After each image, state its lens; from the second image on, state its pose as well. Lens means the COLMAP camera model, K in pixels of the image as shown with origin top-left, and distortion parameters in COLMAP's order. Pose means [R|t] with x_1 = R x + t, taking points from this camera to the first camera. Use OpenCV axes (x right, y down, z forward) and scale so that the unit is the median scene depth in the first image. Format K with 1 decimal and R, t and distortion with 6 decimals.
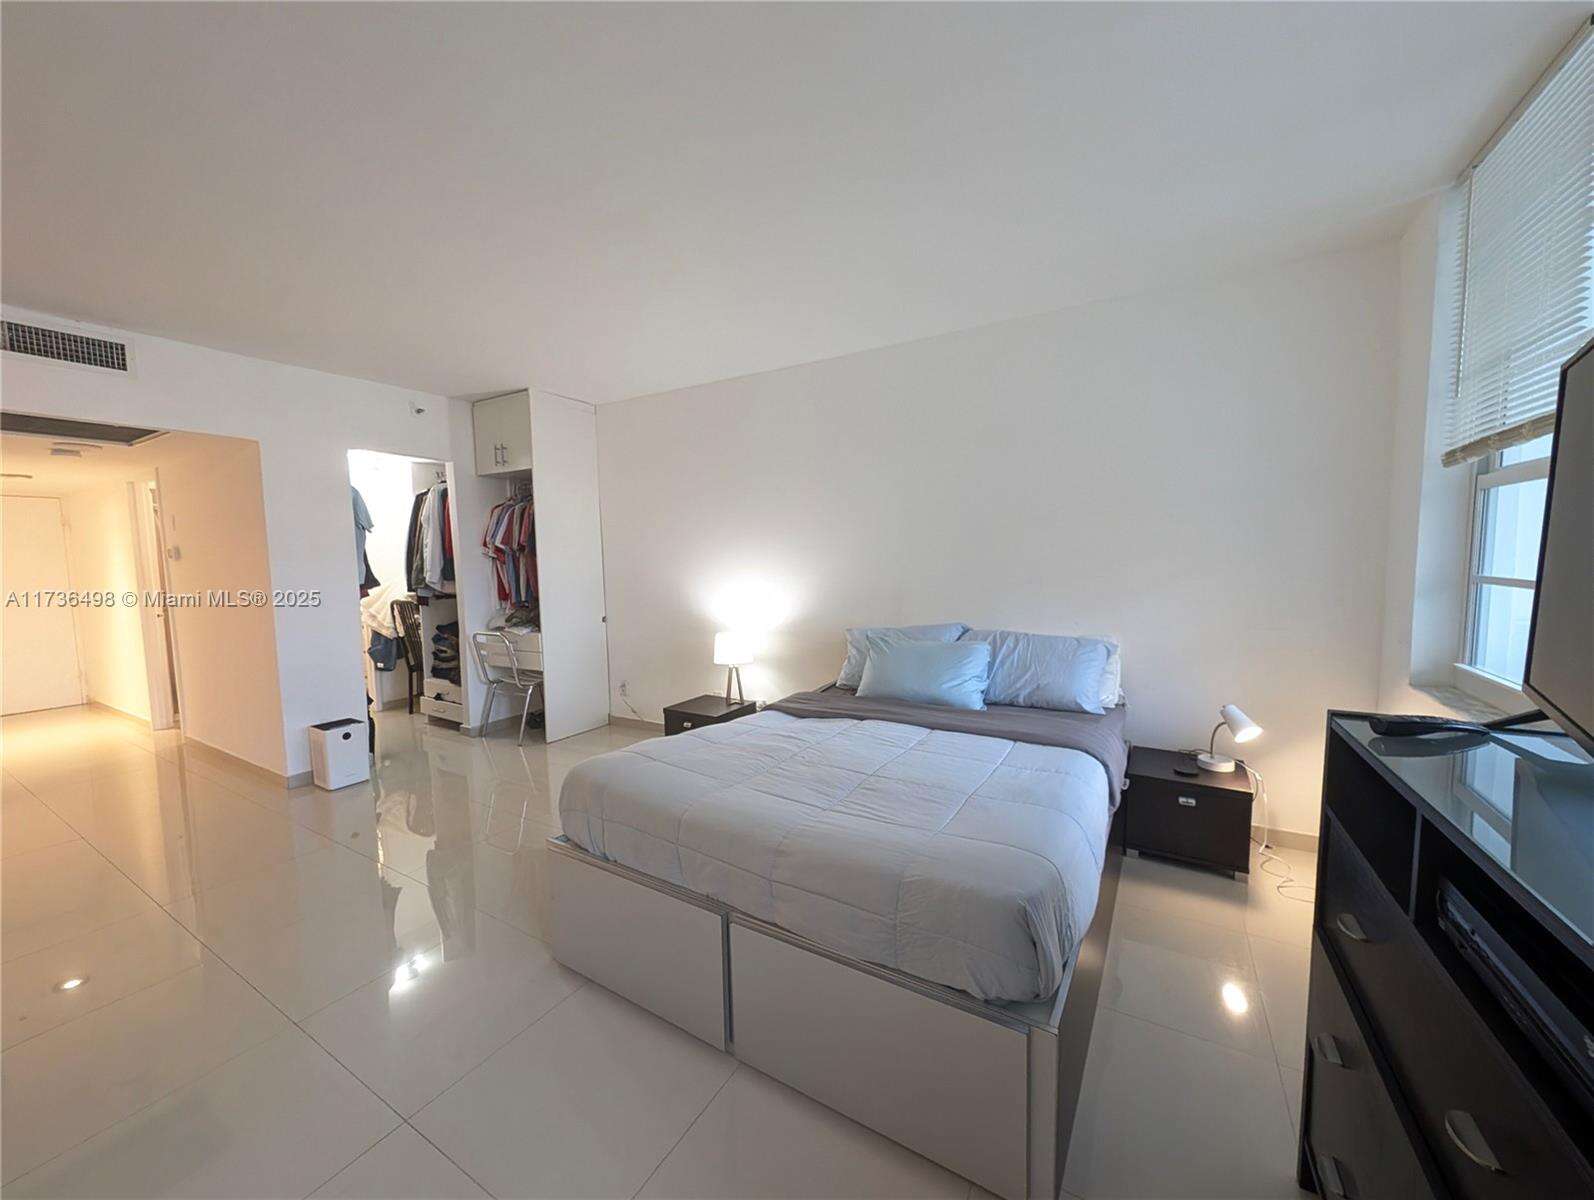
lens RADIAL K [[602.4, 0, 790.2], [0, 602.4, 602.2], [0, 0, 1]] dist [-0.000075, -0.000248]
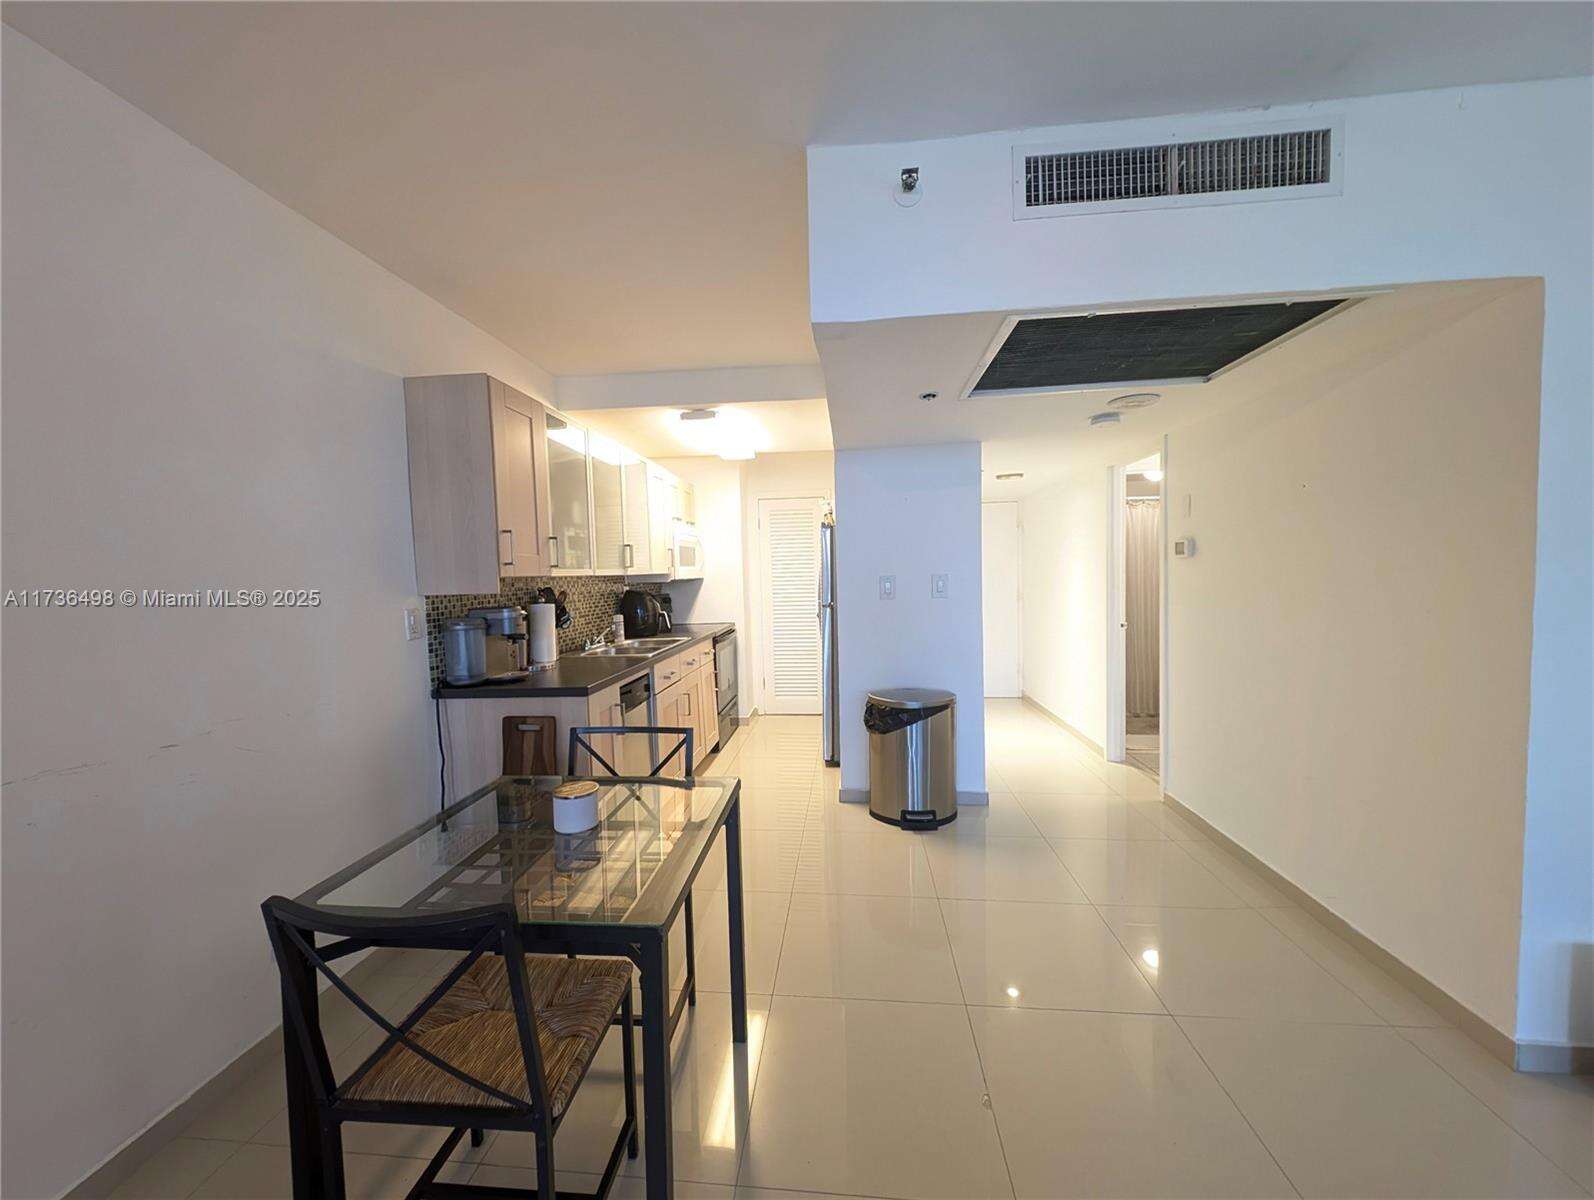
lens RADIAL K [[602.4, 0, 790.2], [0, 602.4, 602.2], [0, 0, 1]] dist [-0.000075, -0.000248]
pose [[0.421248, 0.053639, -0.905358, -0.536474], [-0.054170, 0.997955, 0.033920, -0.014658], [0.905326, 0.034755, 0.423292, 0.254949]]
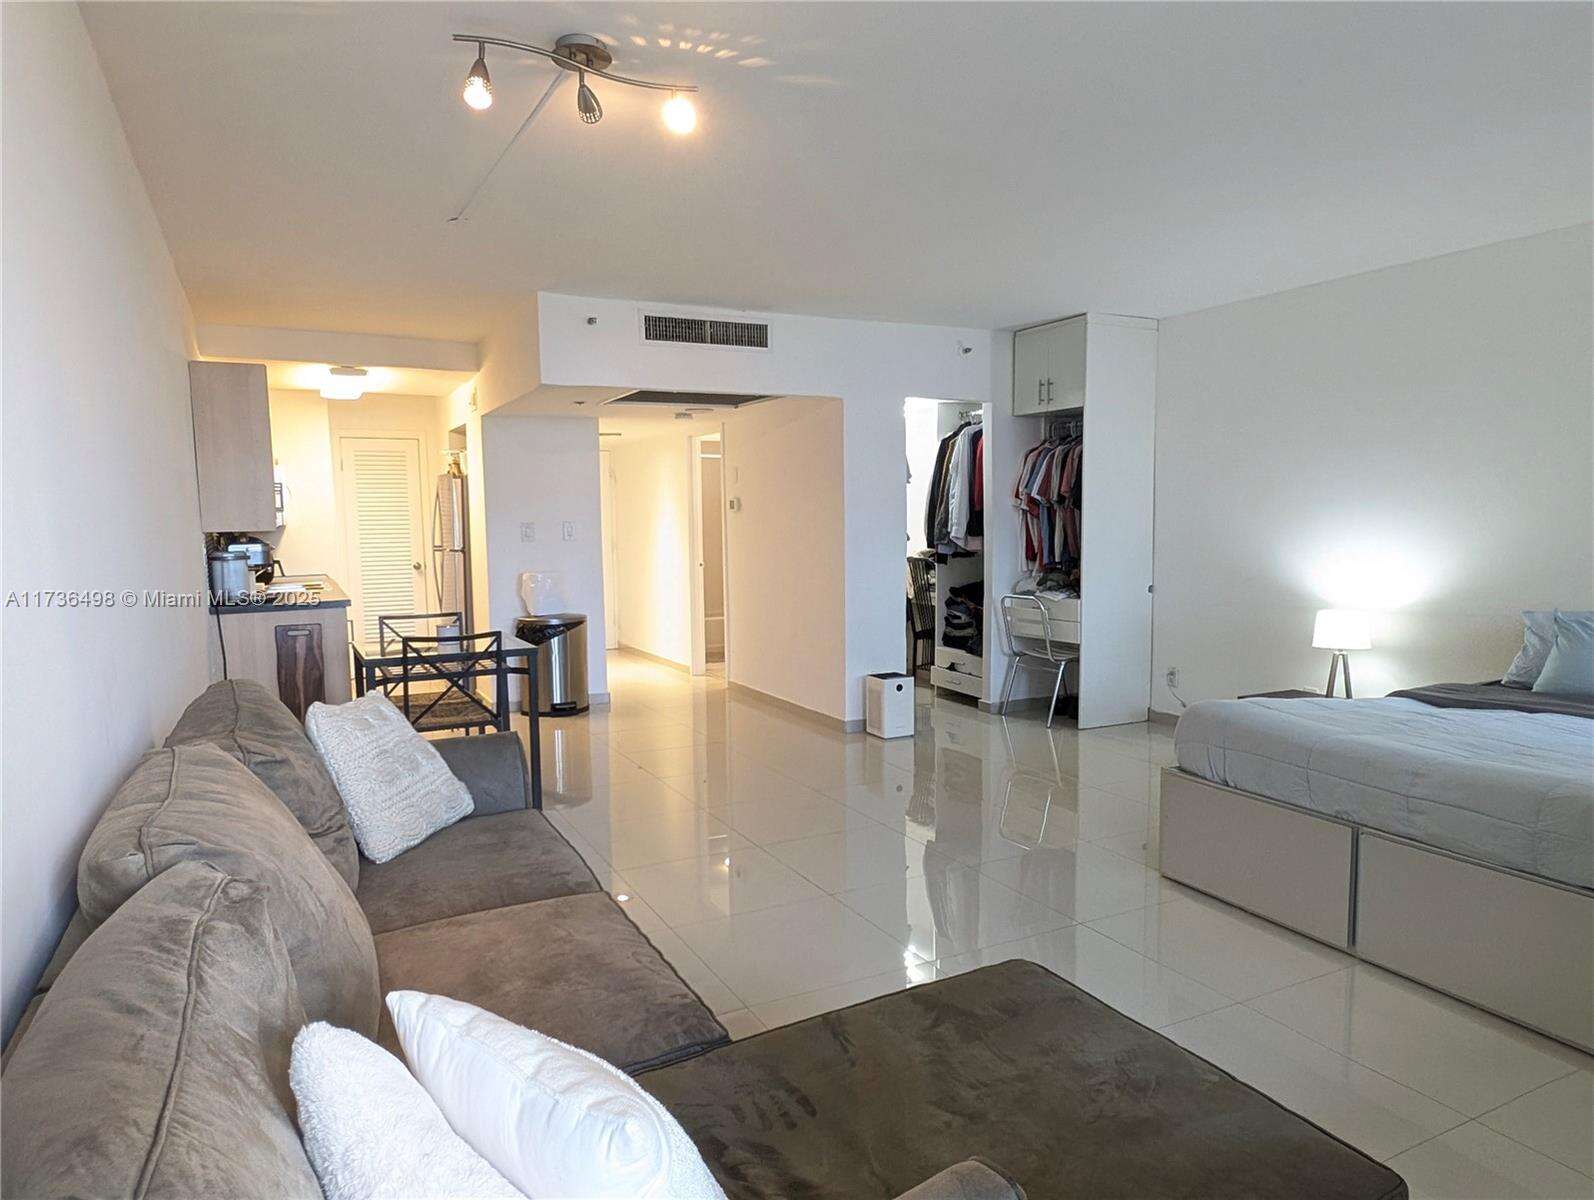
lens RADIAL K [[1005.6, 0, 780.1], [0, 1005.6, 607.0], [0, 0, 1]] dist [0.003197, 0.003075]
pose [[0.841737, 0.056844, -0.536886, -0.008235], [-0.044557, 0.998364, 0.035845, 0.028545], [0.538045, -0.006250, 0.842893, -0.410567]]
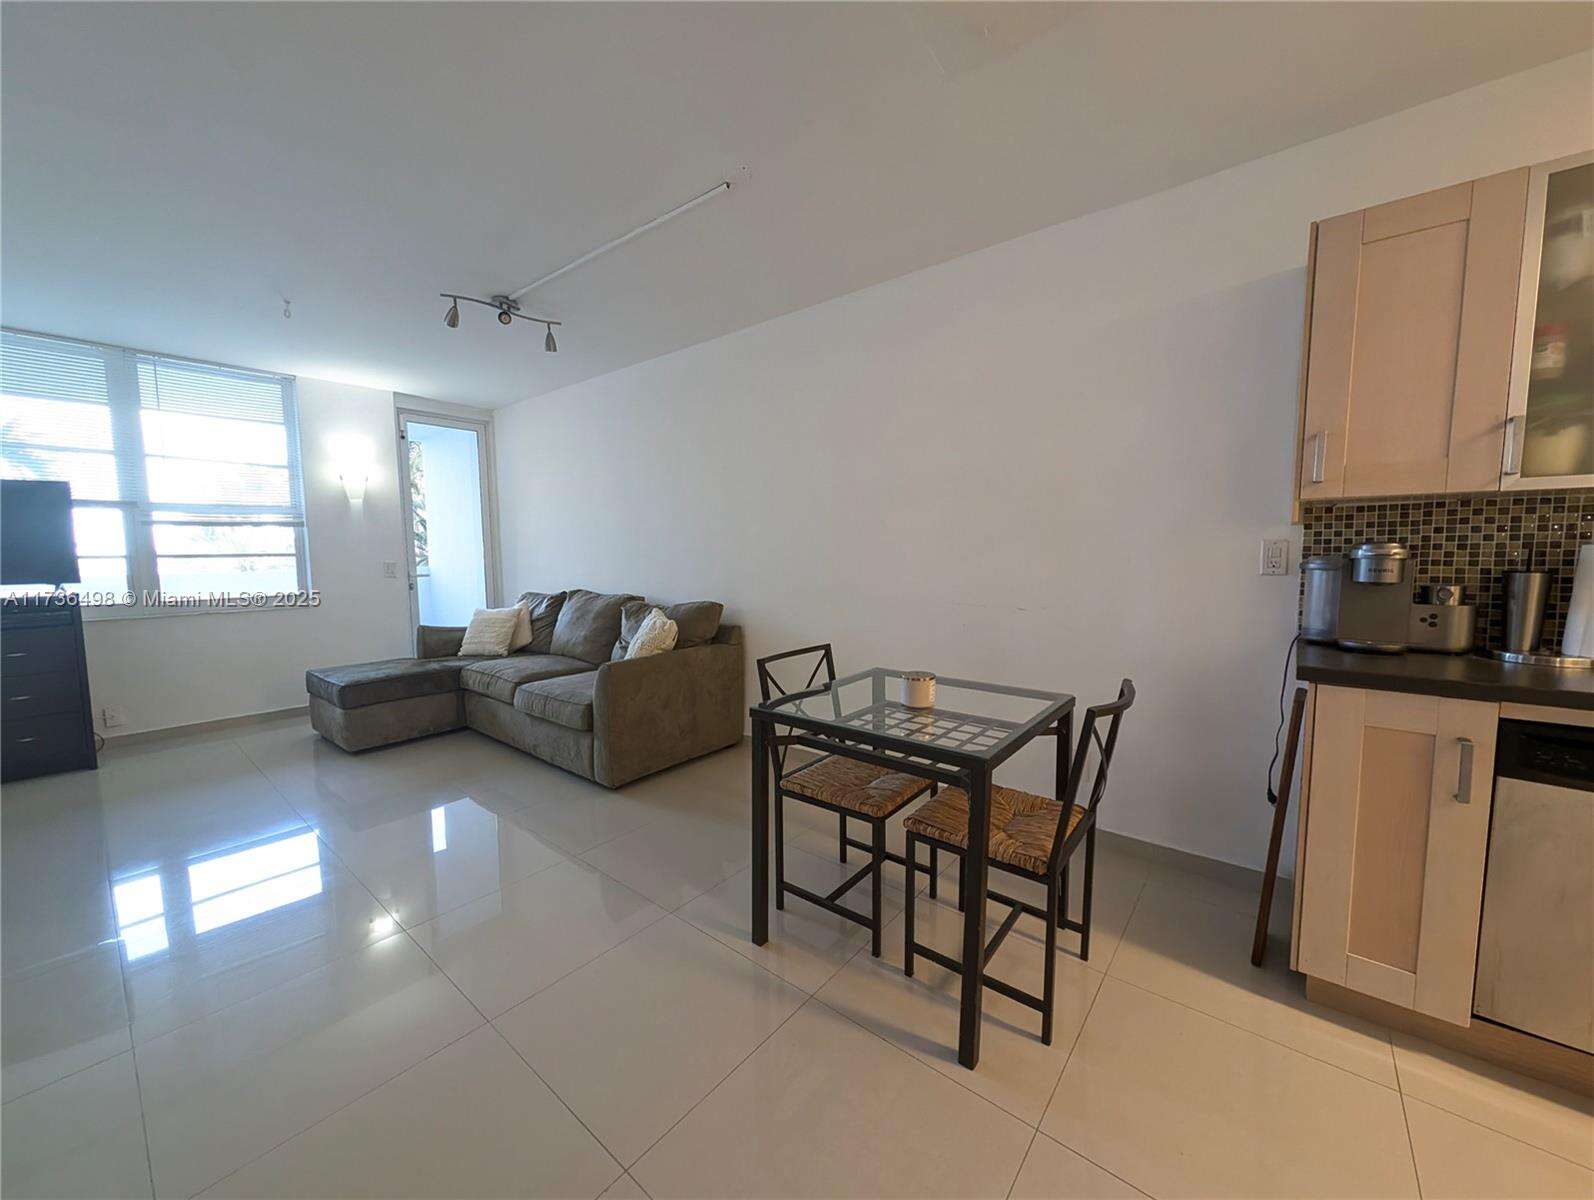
lens RADIAL K [[599.1, 0, 800.2], [0, 599.1, 603.9], [0, 0, 1]] dist [-0.018970, 0.005325]
pose [[-0.988268, 0.011194, 0.152316, -0.852501], [0.037285, 0.984818, 0.169536, -0.015861], [-0.148106, 0.173227, -0.973682, 0.682035]]
